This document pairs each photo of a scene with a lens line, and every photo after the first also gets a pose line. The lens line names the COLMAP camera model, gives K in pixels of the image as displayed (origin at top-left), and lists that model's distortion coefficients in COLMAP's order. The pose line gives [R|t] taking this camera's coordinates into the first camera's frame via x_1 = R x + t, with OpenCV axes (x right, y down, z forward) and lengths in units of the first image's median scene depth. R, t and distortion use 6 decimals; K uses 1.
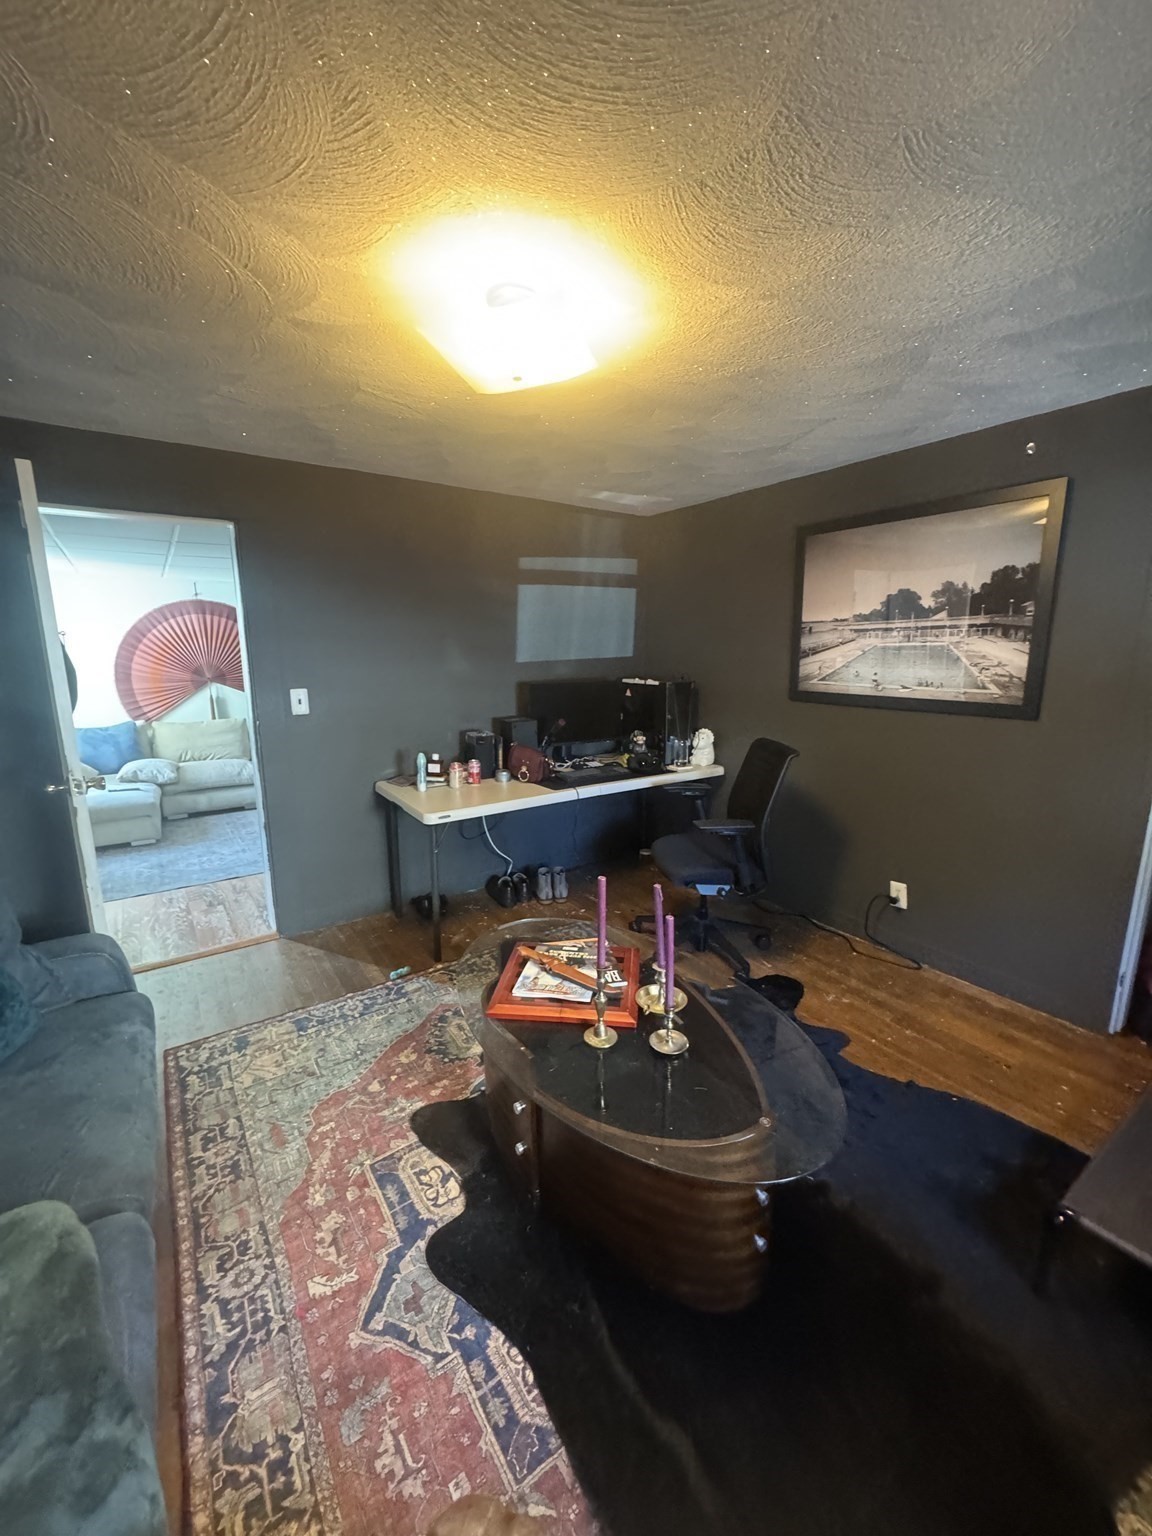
lens RADIAL K [[613.6, 0, 576.8], [0, 613.6, 769.8], [0, 0, 1]] dist [0.002733, 0.000274]
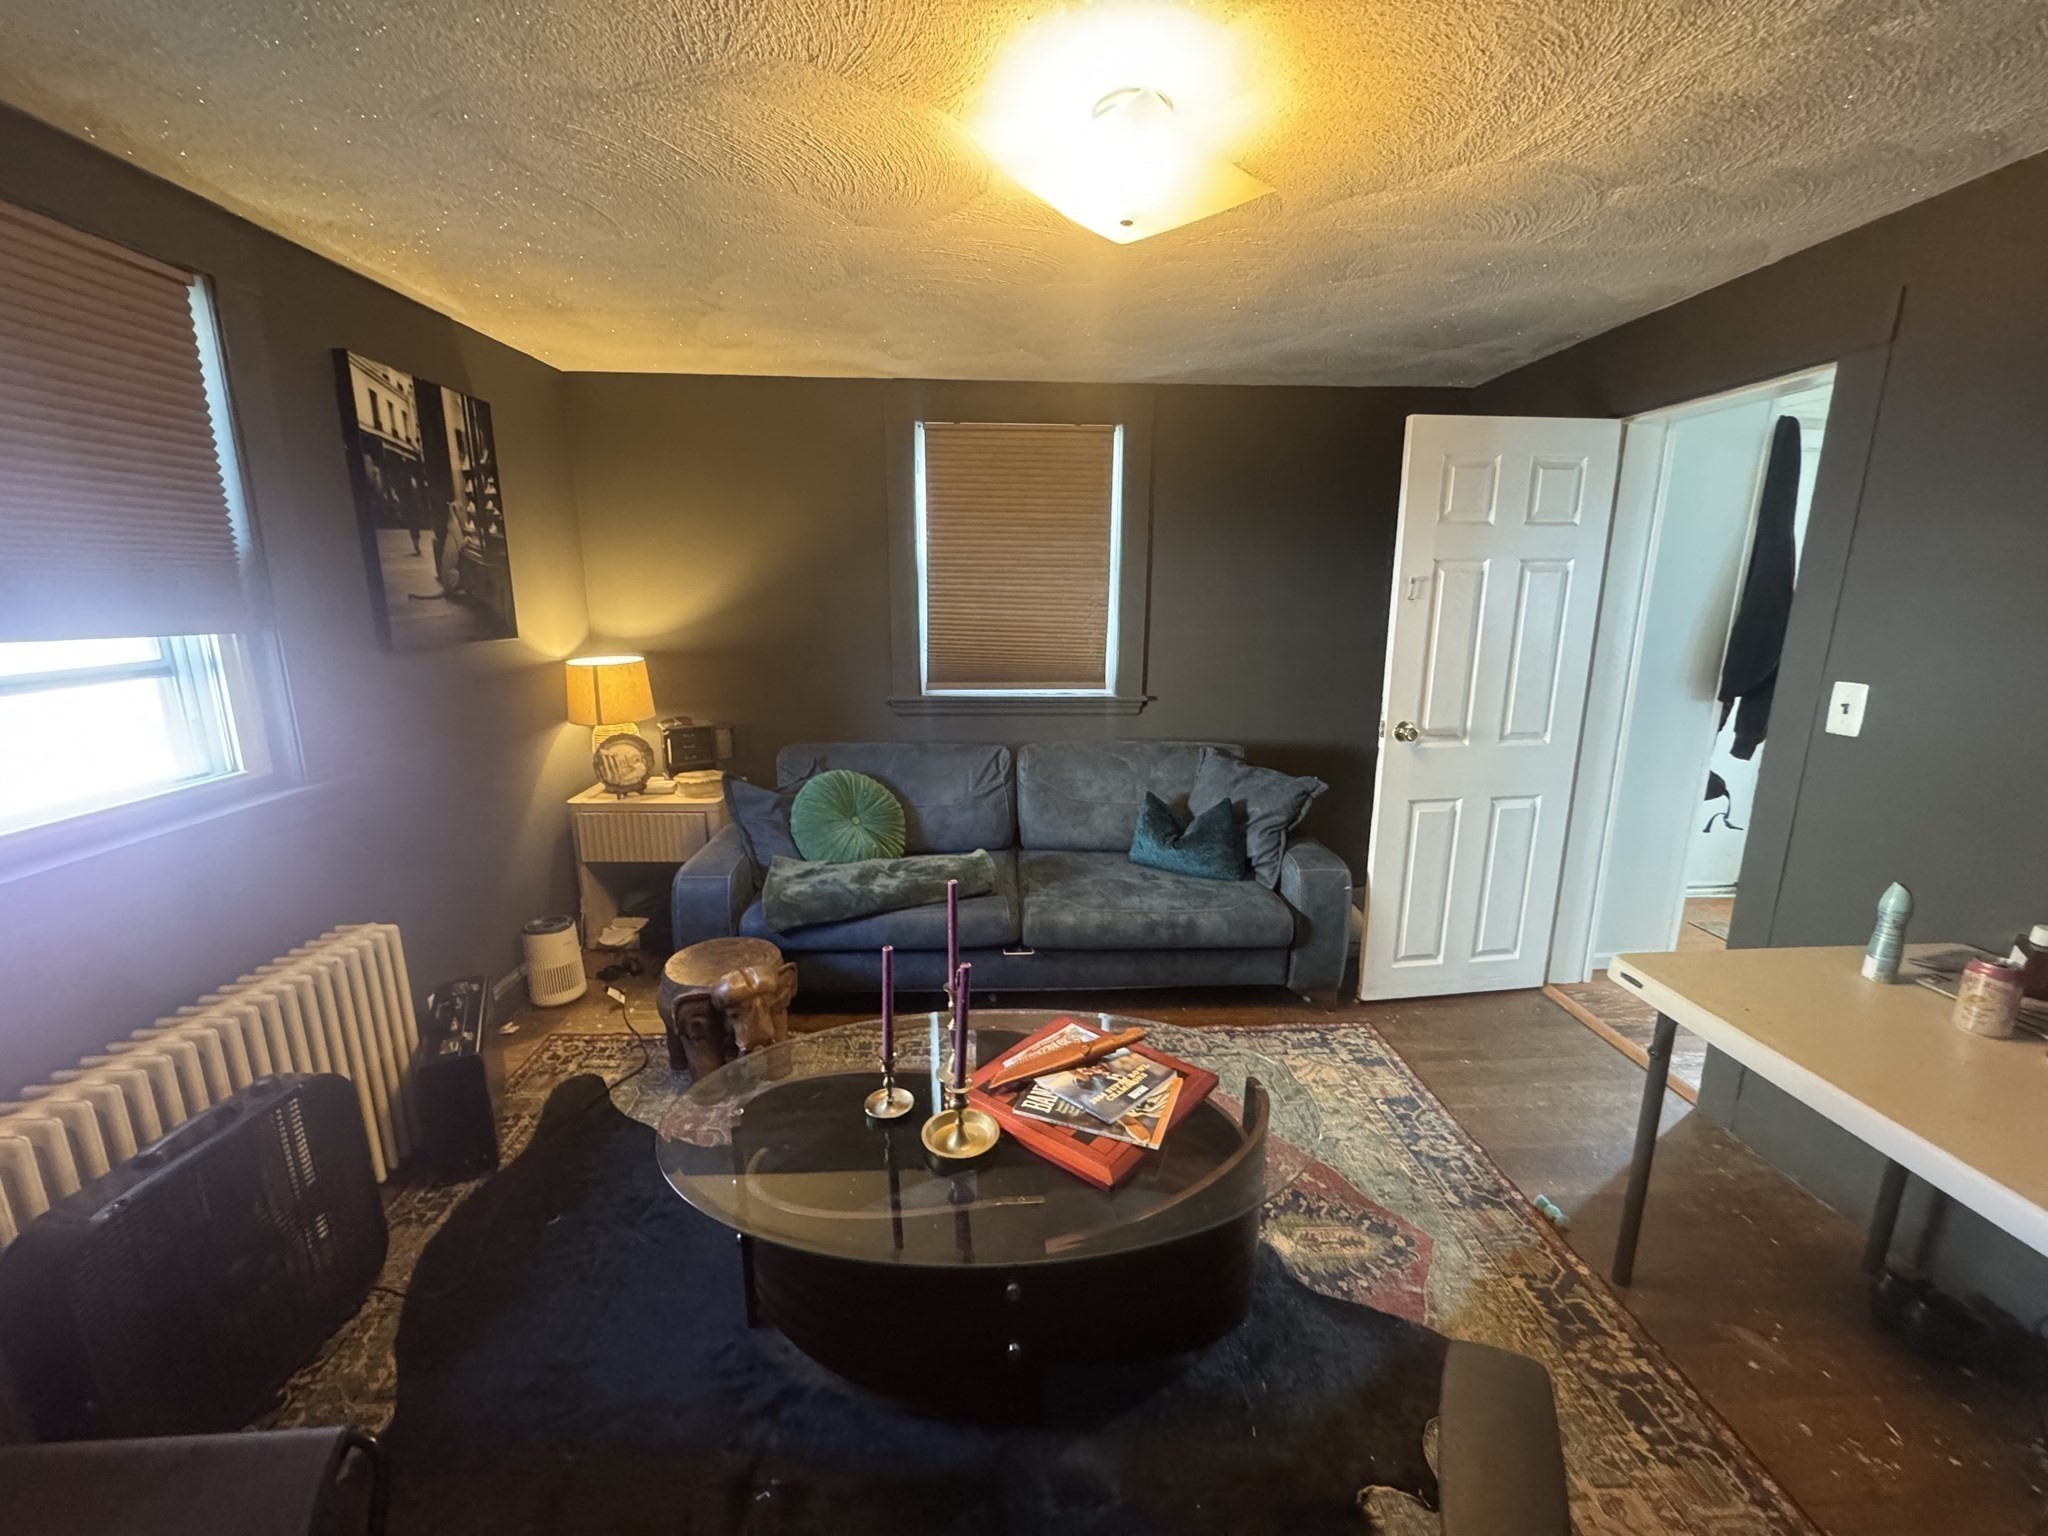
lens RADIAL K [[818.1, 0, 1023.7], [0, 818.1, 764.2], [0, 0, 1]] dist [0.002733, 0.000274]
pose [[-0.535230, 0.184363, -0.824341, 0.547209], [-0.161676, 0.935491, 0.314194, -0.209817], [0.829090, 0.301442, -0.470896, 0.976579]]
